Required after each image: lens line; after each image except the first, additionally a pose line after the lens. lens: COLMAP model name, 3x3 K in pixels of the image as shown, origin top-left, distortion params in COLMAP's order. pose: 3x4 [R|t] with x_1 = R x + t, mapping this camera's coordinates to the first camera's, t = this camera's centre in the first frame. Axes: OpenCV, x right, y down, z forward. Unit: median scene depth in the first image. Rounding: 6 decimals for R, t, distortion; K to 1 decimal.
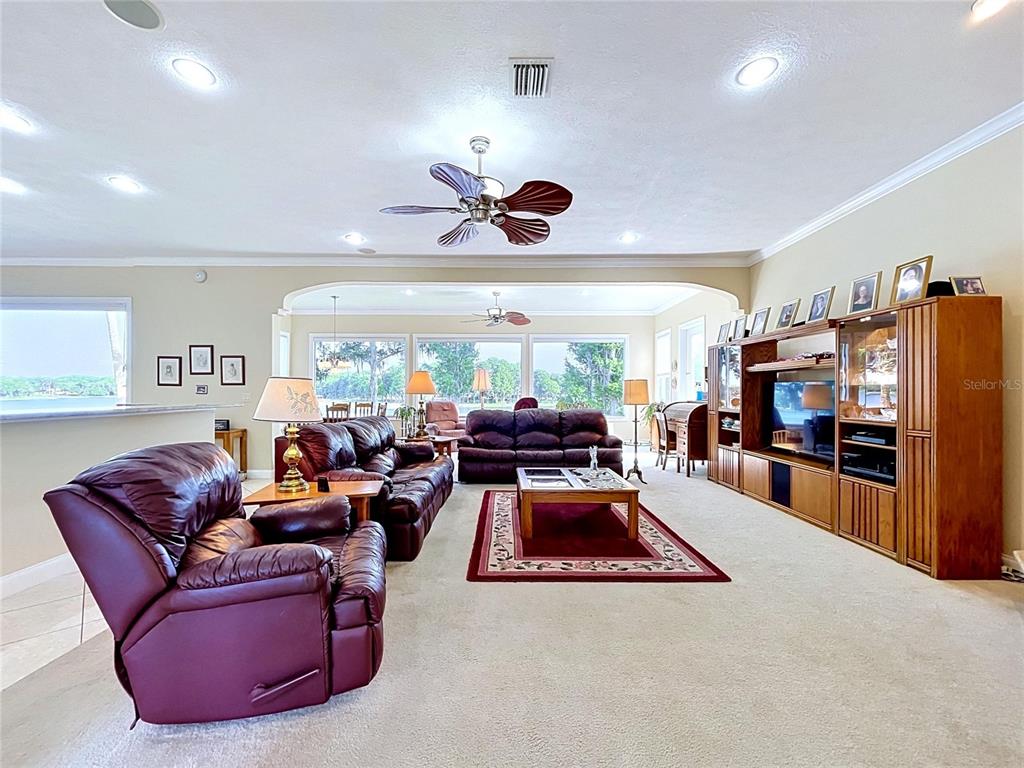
lens RADIAL K [[416.7, 0, 506.4], [0, 416.7, 389.4], [0, 0, 1]] dist [-0.001567, -0.000654]
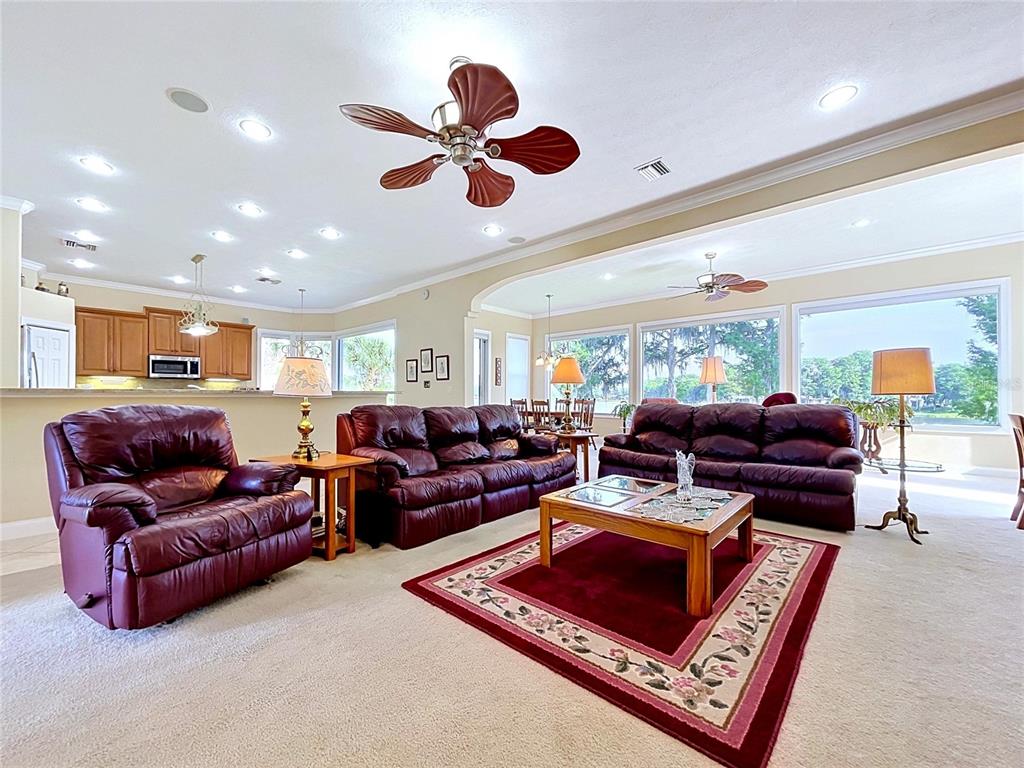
lens RADIAL K [[417.9, 0, 506.7], [0, 417.9, 390.3], [0, 0, 1]] dist [0.000435, -0.000272]
pose [[0.734191, -0.010434, -0.678863, 0.304130], [0.004136, 0.999932, -0.010896, 0.033522], [0.678931, 0.005192, 0.734184, 0.242512]]
